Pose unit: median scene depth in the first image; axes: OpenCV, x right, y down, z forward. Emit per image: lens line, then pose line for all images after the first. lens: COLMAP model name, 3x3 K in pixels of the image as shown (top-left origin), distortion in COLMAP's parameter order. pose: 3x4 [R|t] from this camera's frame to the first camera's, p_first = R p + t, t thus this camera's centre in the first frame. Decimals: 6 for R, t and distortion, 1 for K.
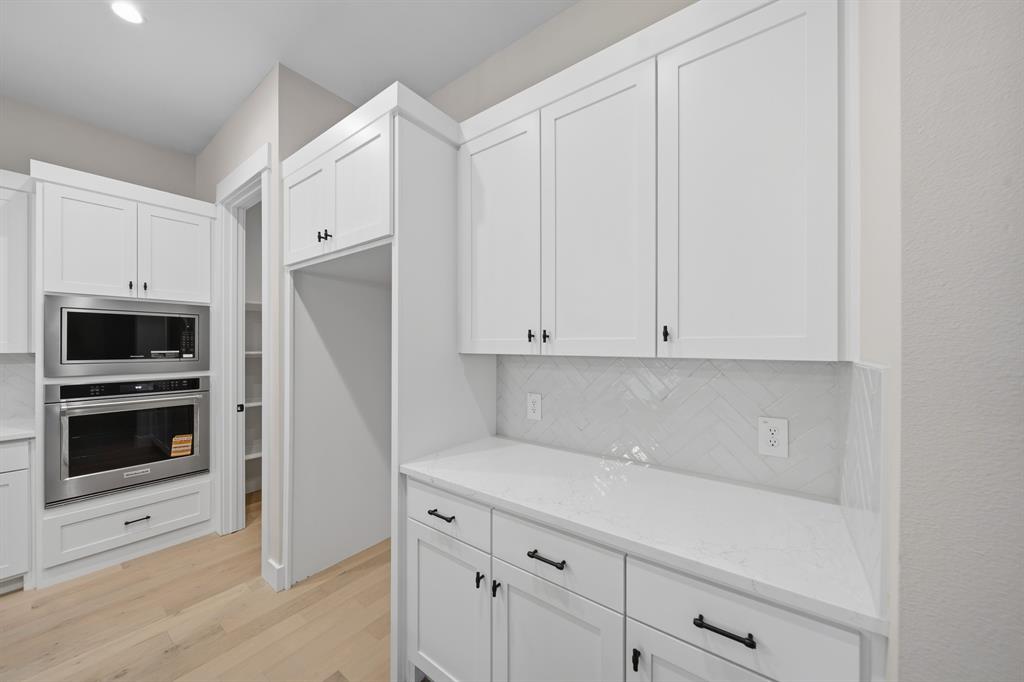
lens RADIAL K [[364.0, 0, 511.1], [0, 364.0, 343.6], [0, 0, 1]] dist [0.000065, -0.001231]
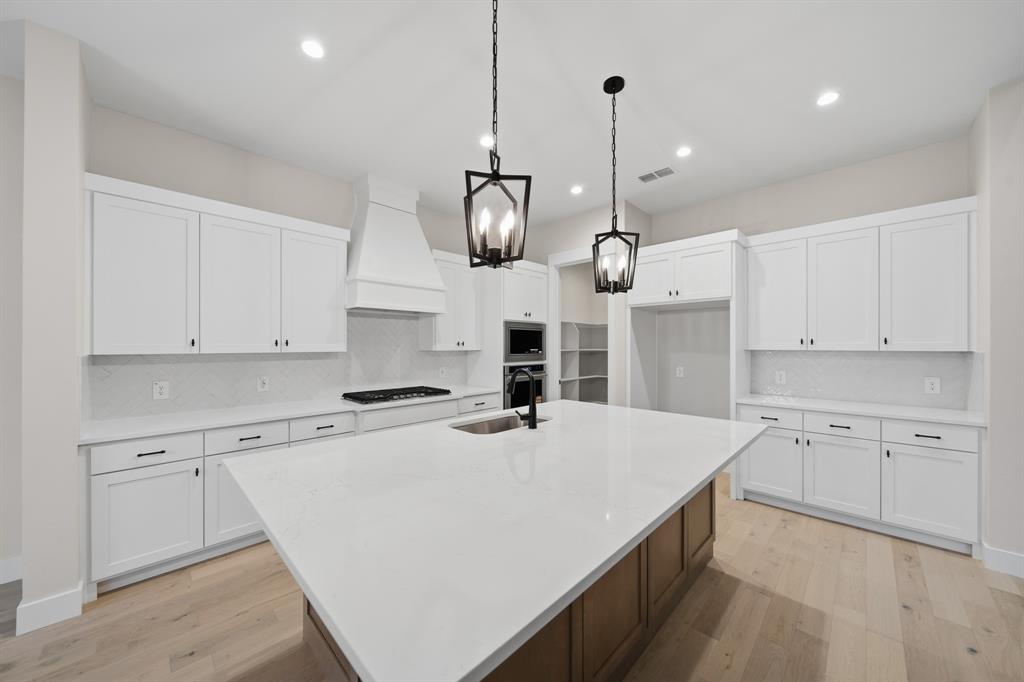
lens RADIAL K [[364.0, 0, 511.4], [0, 364.0, 343.7], [0, 0, 1]] dist [0.000065, -0.001231]
pose [[0.989937, -0.002982, -0.141476, -1.351766], [0.002826, 0.999995, -0.001307, -0.009329], [0.141479, 0.000894, 0.989941, -1.401159]]
